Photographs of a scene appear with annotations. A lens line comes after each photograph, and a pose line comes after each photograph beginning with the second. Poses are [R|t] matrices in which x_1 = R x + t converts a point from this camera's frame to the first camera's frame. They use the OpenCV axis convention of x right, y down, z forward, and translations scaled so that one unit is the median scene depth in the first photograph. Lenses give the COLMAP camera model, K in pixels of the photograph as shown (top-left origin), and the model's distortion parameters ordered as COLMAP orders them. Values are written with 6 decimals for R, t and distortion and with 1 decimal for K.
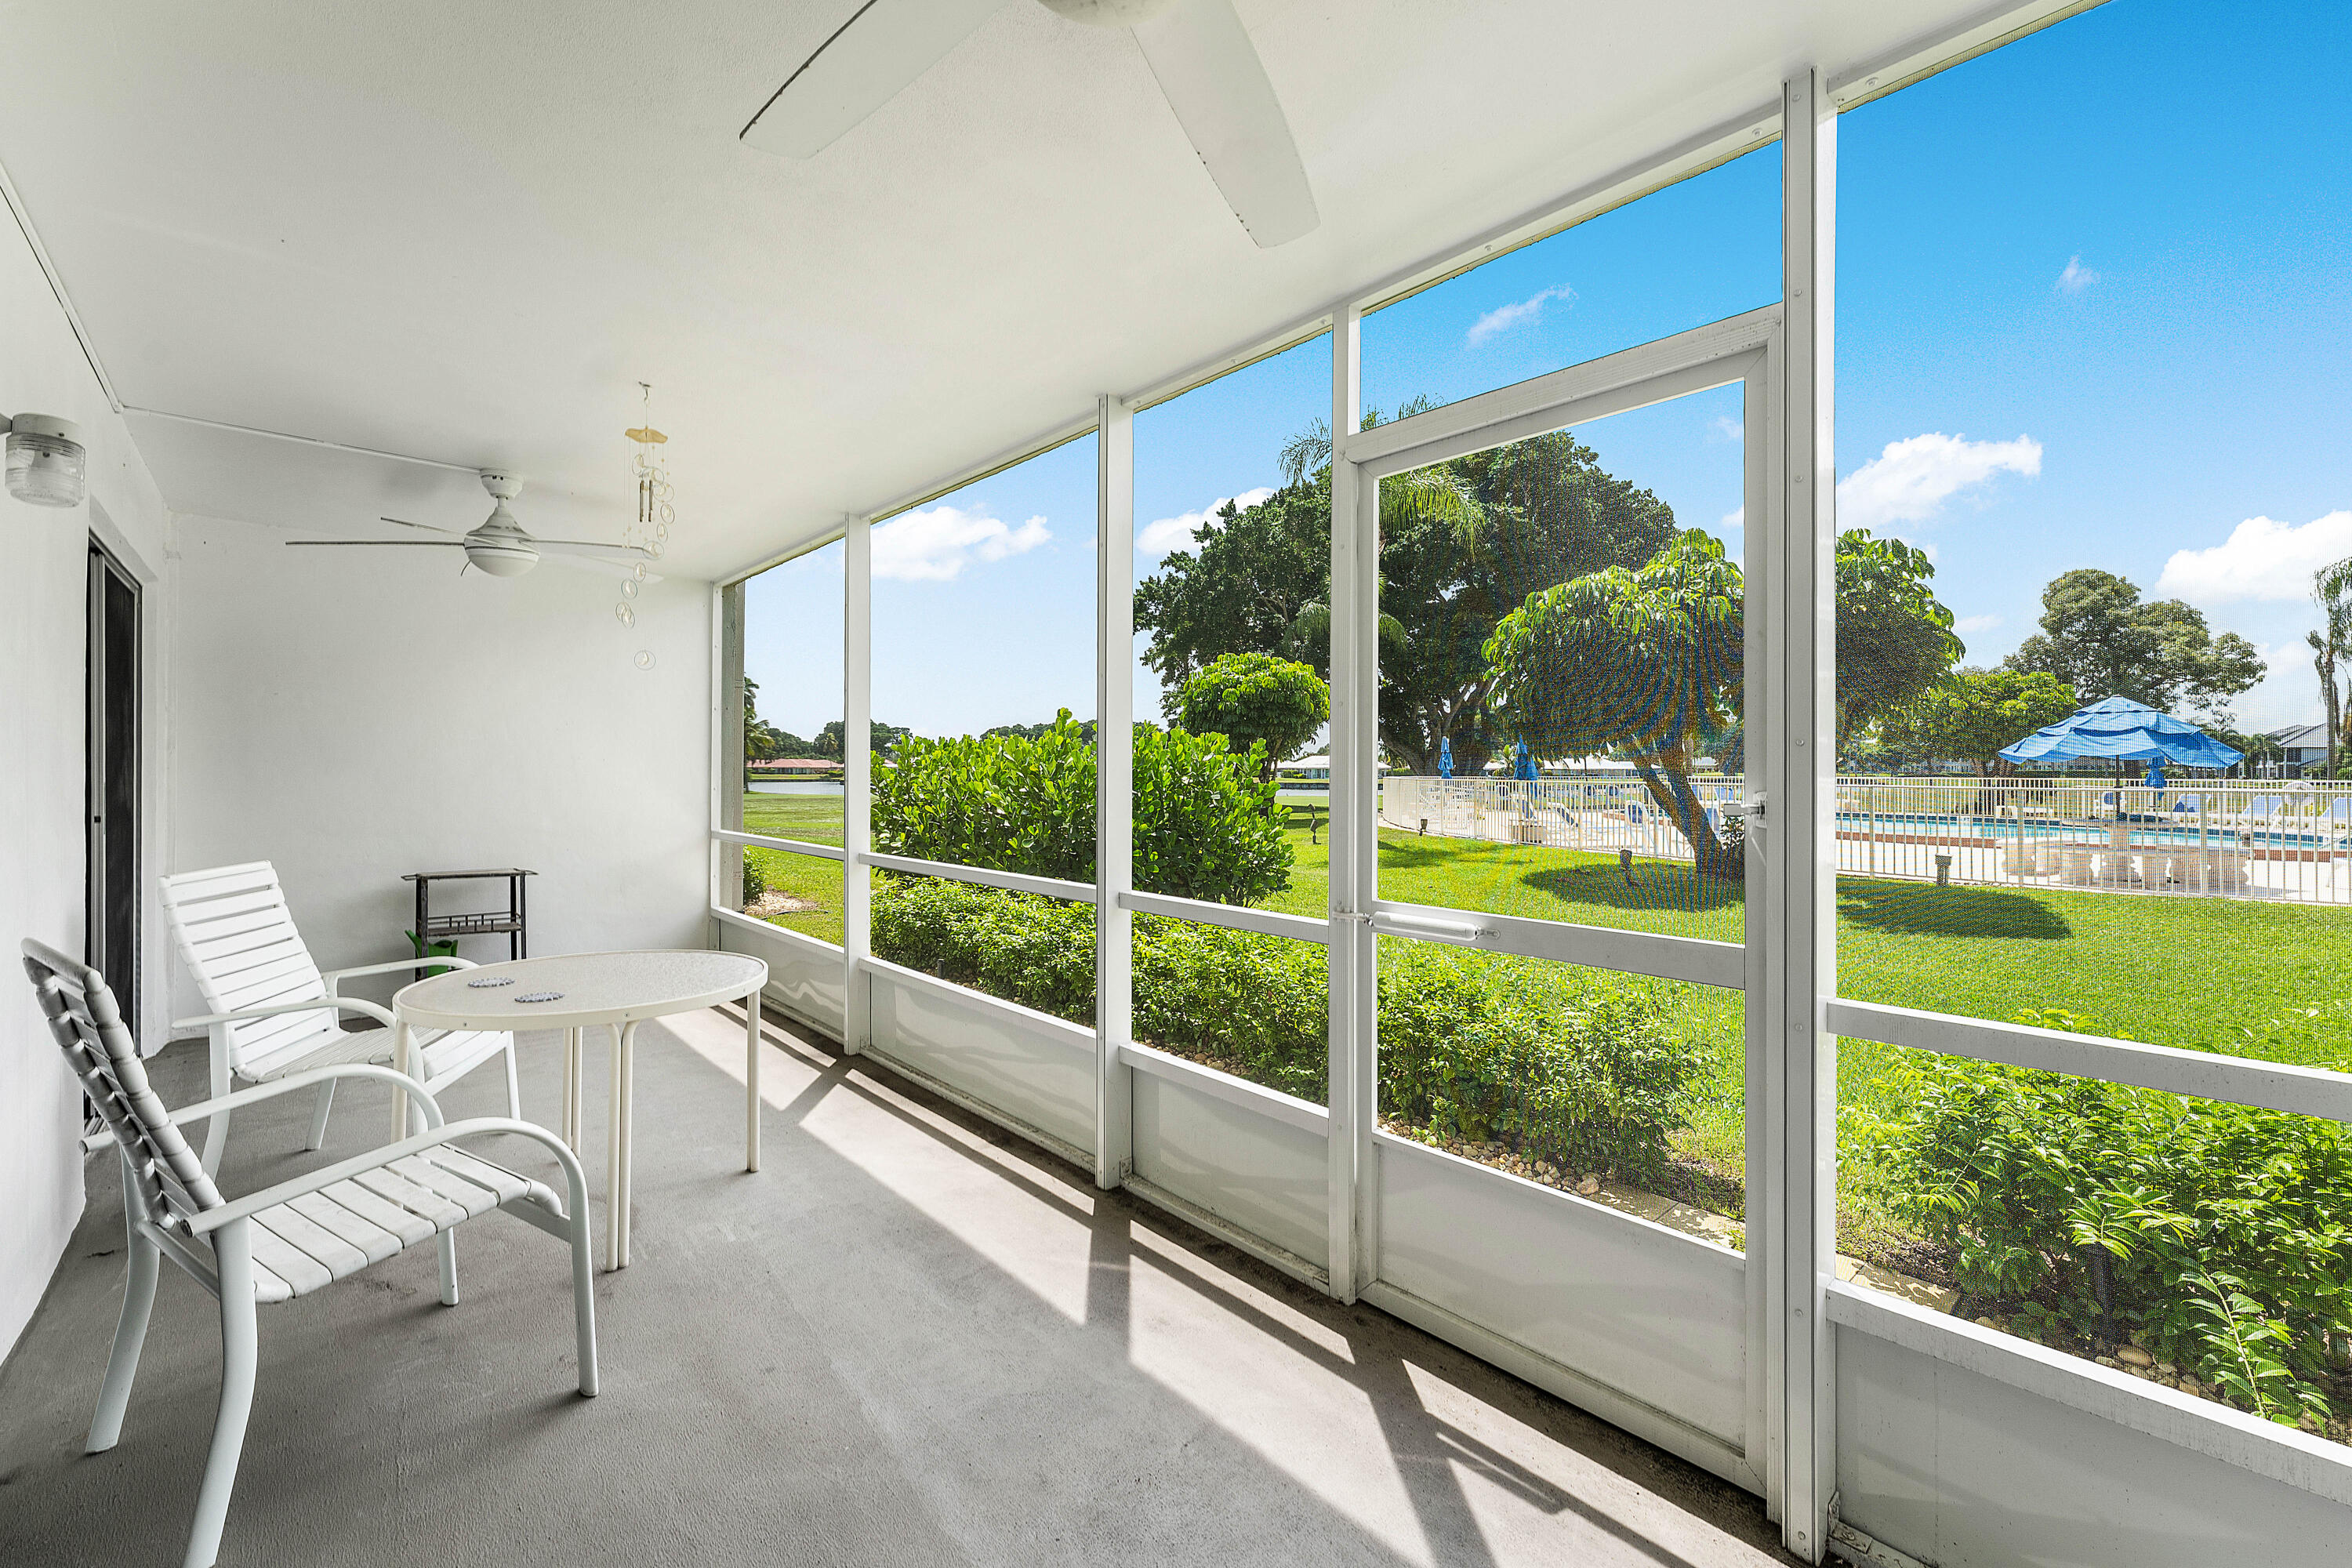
lens RADIAL K [[967.7, 0, 1186.2], [0, 967.7, 771.7], [0, 0, 1]] dist [0.000954, -0.001172]
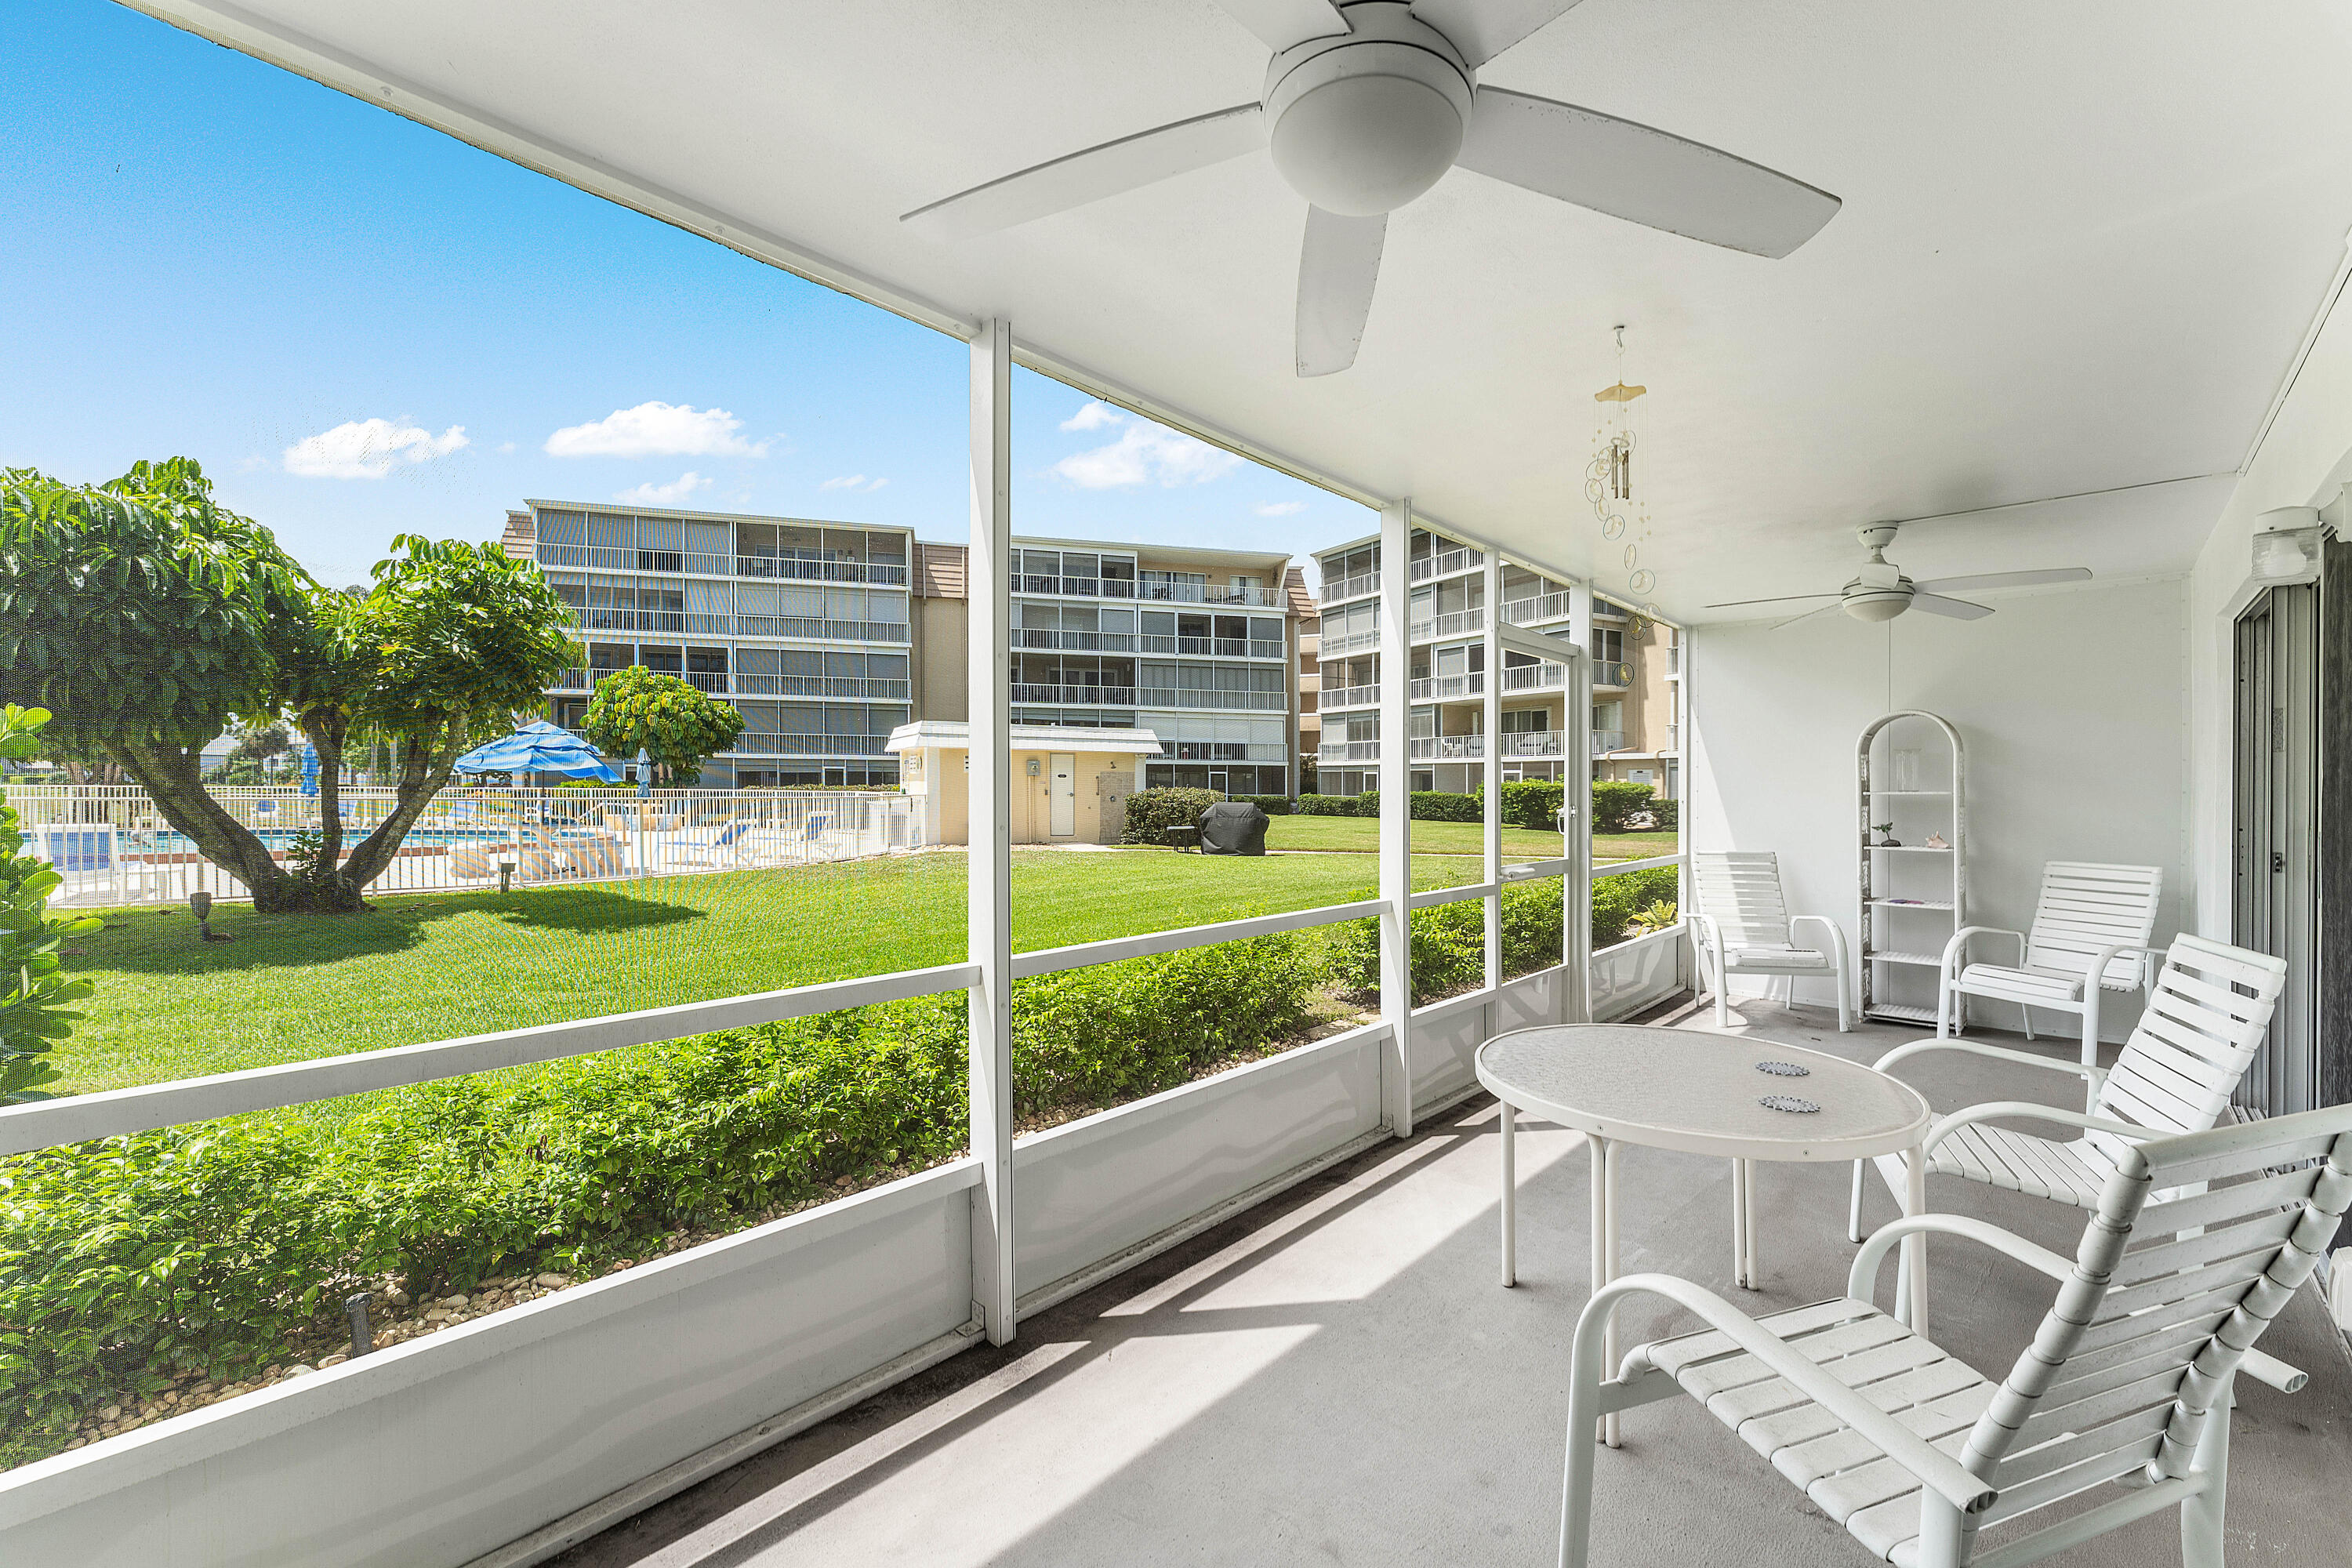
lens RADIAL K [[967.7, 0, 1198.6], [0, 967.7, 775.7], [0, 0, 1]] dist [0.000954, -0.001172]
pose [[-0.092938, 0.006604, 0.995650, -1.020366], [-0.007854, 0.999942, -0.007366, -0.019516], [-0.995641, -0.008504, -0.092881, 1.082836]]
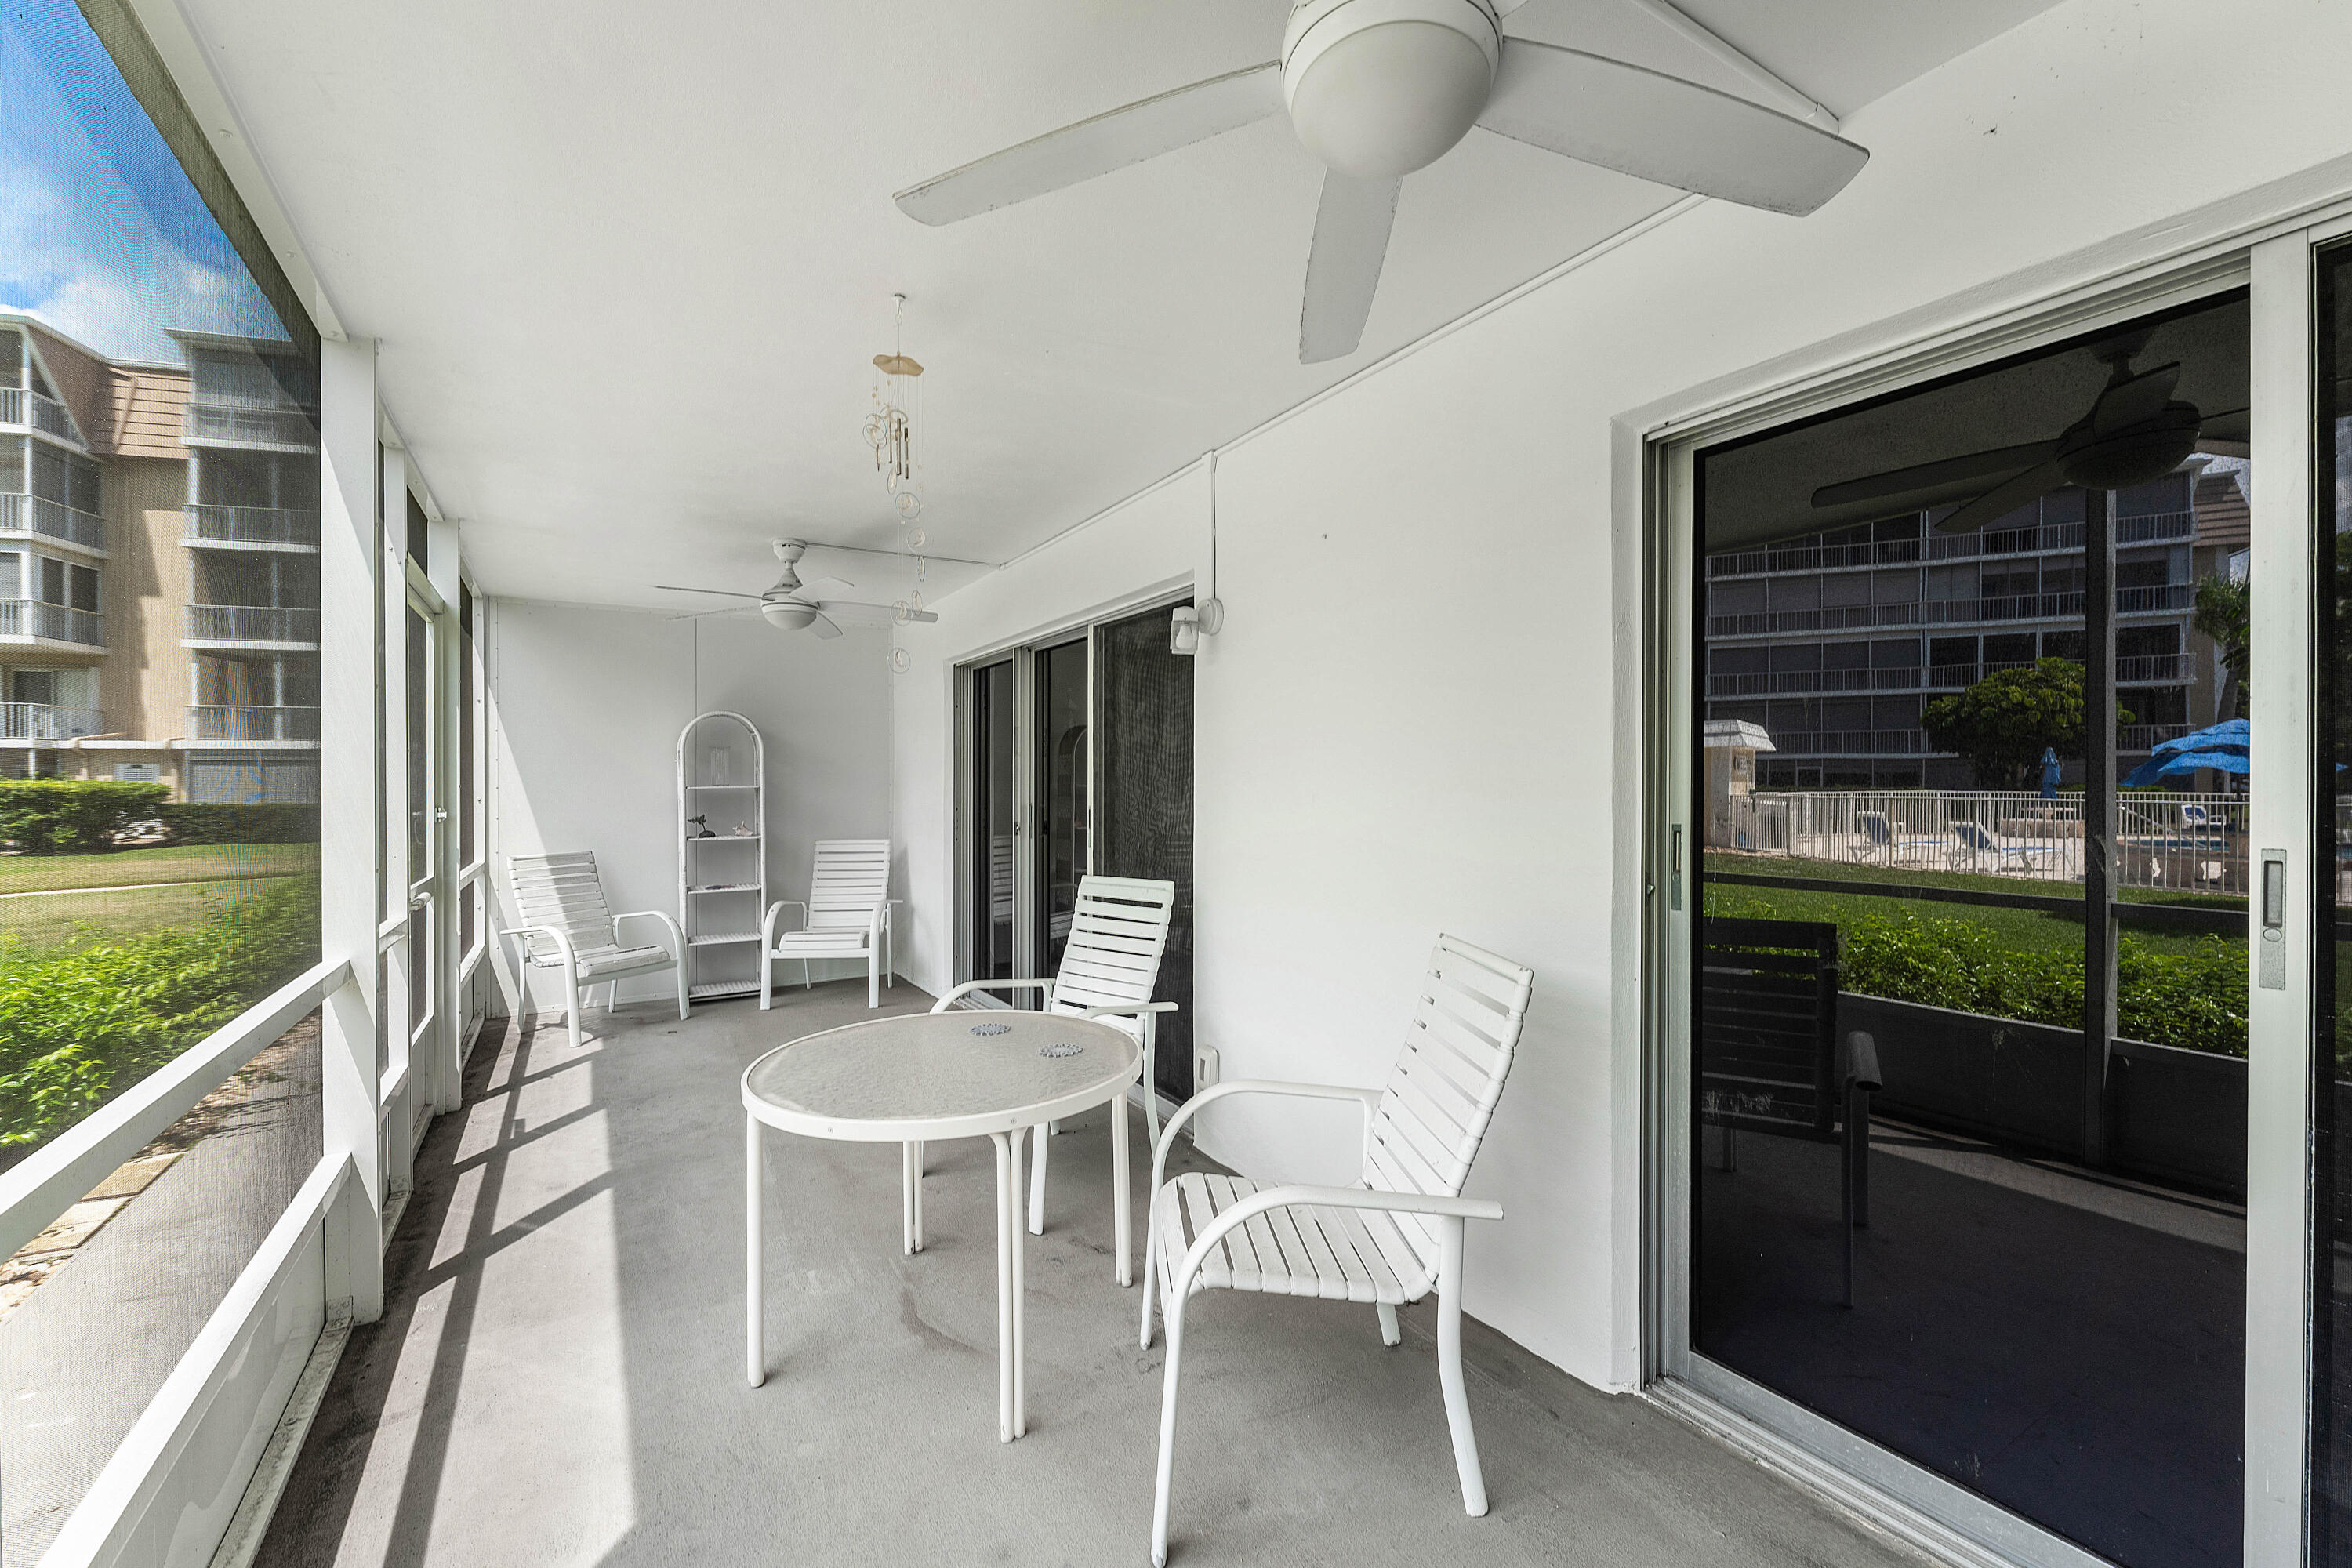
lens RADIAL K [[967.7, 0, 1180.9], [0, 967.7, 783.9], [0, 0, 1]] dist [0.000954, -0.001172]
pose [[-0.982226, 0.000367, 0.187703, -0.704254], [-0.000298, 0.999994, -0.003515, -0.012982], [-0.187703, -0.003508, -0.982220, 1.305816]]
